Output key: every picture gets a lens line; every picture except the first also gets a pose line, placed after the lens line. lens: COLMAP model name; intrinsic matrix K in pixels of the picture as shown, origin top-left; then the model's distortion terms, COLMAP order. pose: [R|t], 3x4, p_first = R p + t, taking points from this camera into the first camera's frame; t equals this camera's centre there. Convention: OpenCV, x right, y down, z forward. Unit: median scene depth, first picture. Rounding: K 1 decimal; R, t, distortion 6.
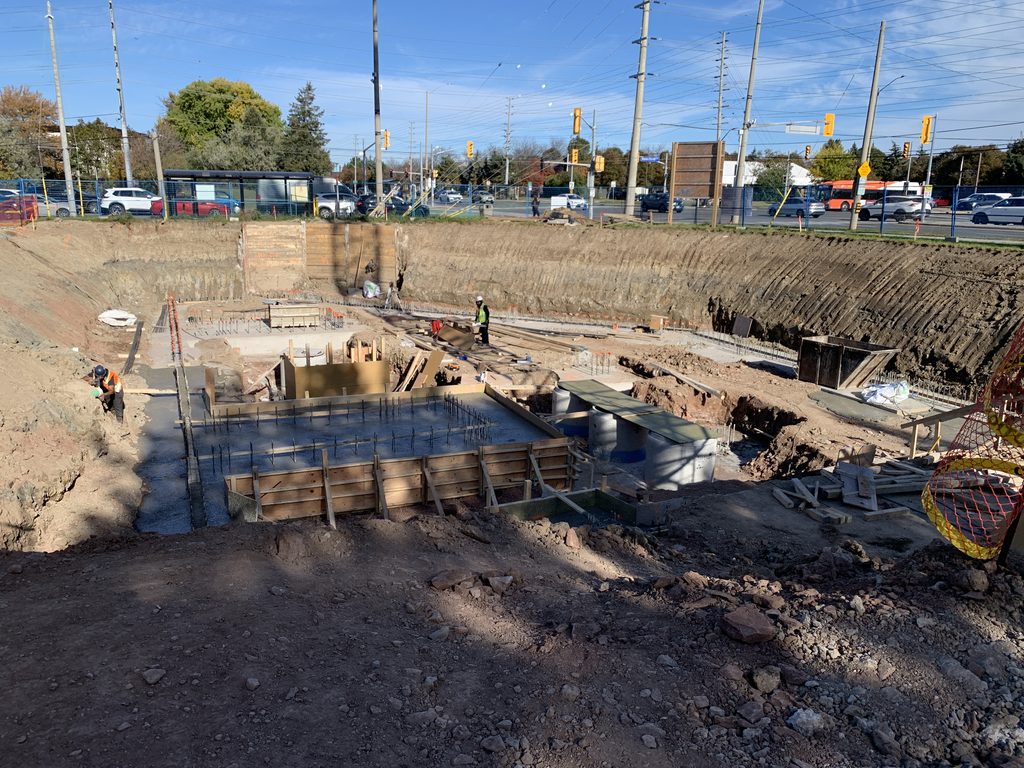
lens RADIAL K [[813.9, 0, 512.0], [0, 813.9, 384.0], [0, 0, 1]] dist [0.017630, 0.004372]
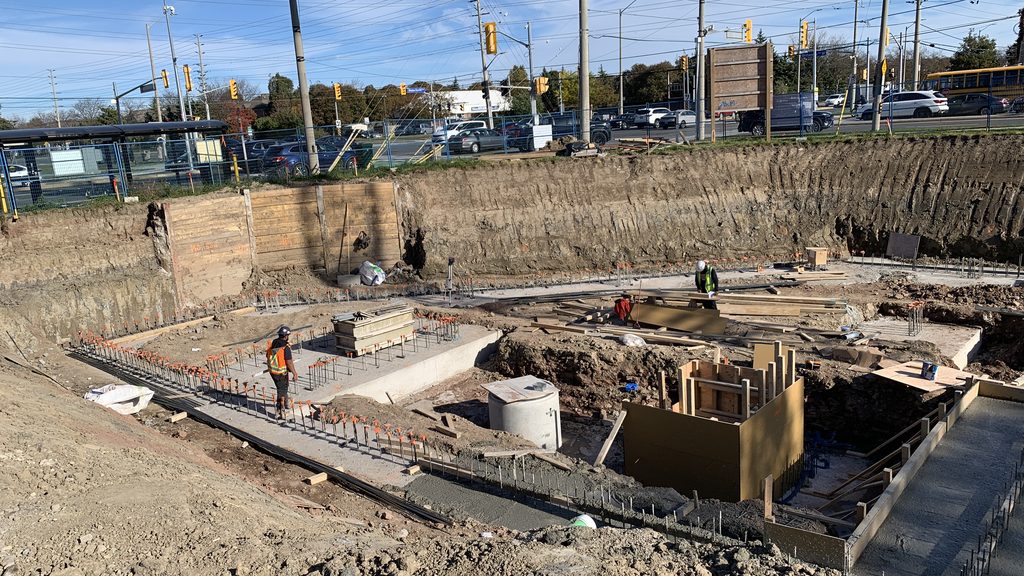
lens RADIAL K [[795.0, 0, 512.0], [0, 795.0, 288.0], [0, 0, 1]] dist [0.003044, -0.000510]
pose [[0.887222, -0.168024, 0.429658, -0.362225], [0.182820, 0.983122, 0.006949, -0.085459], [-0.423573, 0.072384, 0.902965, 0.325598]]
